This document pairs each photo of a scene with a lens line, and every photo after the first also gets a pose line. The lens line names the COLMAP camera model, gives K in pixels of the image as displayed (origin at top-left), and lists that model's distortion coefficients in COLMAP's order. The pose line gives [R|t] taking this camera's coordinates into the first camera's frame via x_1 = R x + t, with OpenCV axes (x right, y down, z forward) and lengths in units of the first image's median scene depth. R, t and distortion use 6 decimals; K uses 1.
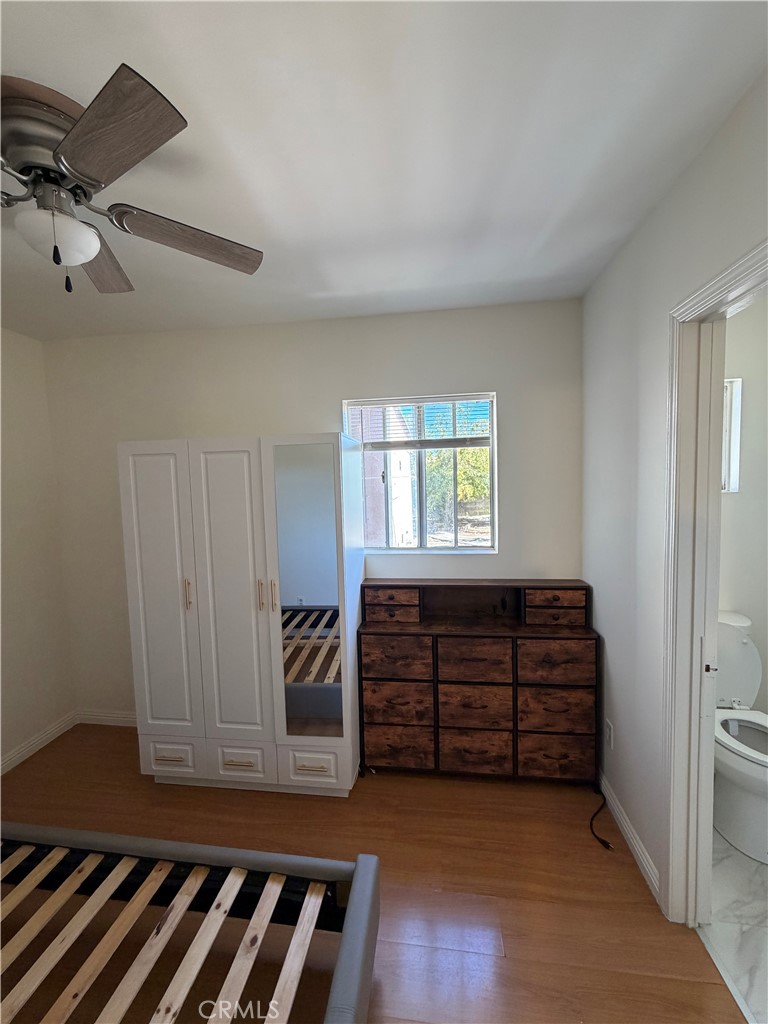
lens RADIAL K [[409.3, 0, 384.0], [0, 409.3, 512.0], [0, 0, 1]] dist [0.002501, 0.000238]
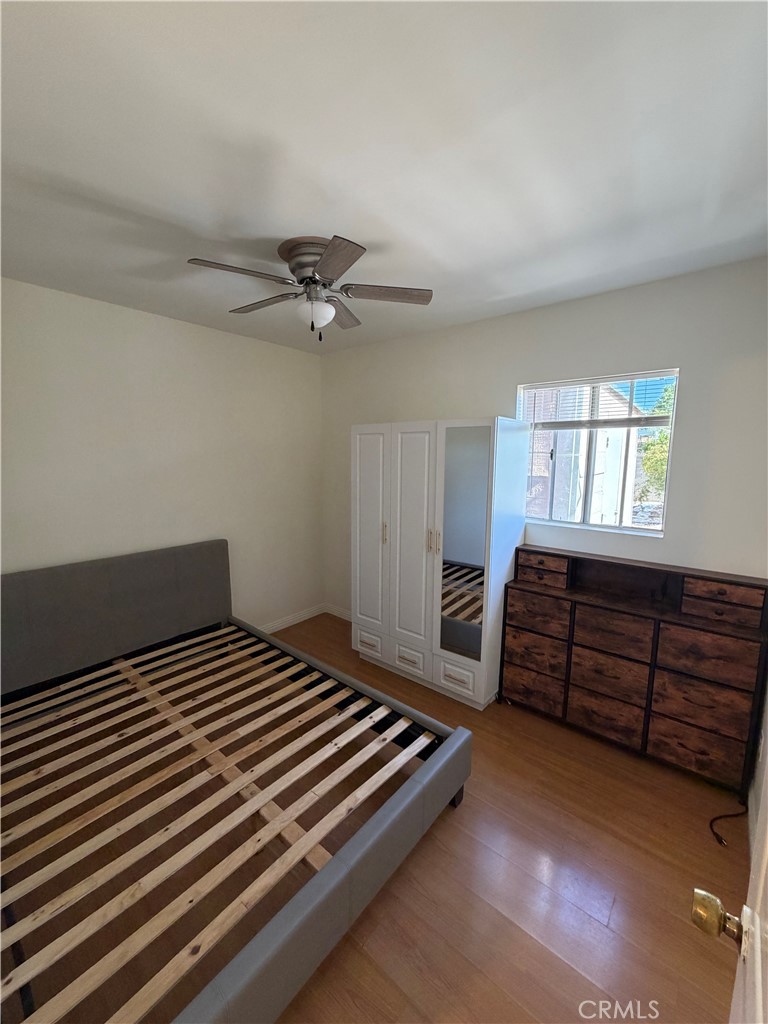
lens RADIAL K [[409.3, 0, 384.0], [0, 409.3, 512.0], [0, 0, 1]] dist [0.002501, 0.000238]
pose [[0.844057, 0.107383, -0.525393, 0.245061], [-0.071288, 0.993519, 0.088536, 0.002284], [0.531495, -0.037275, 0.846241, -0.189734]]
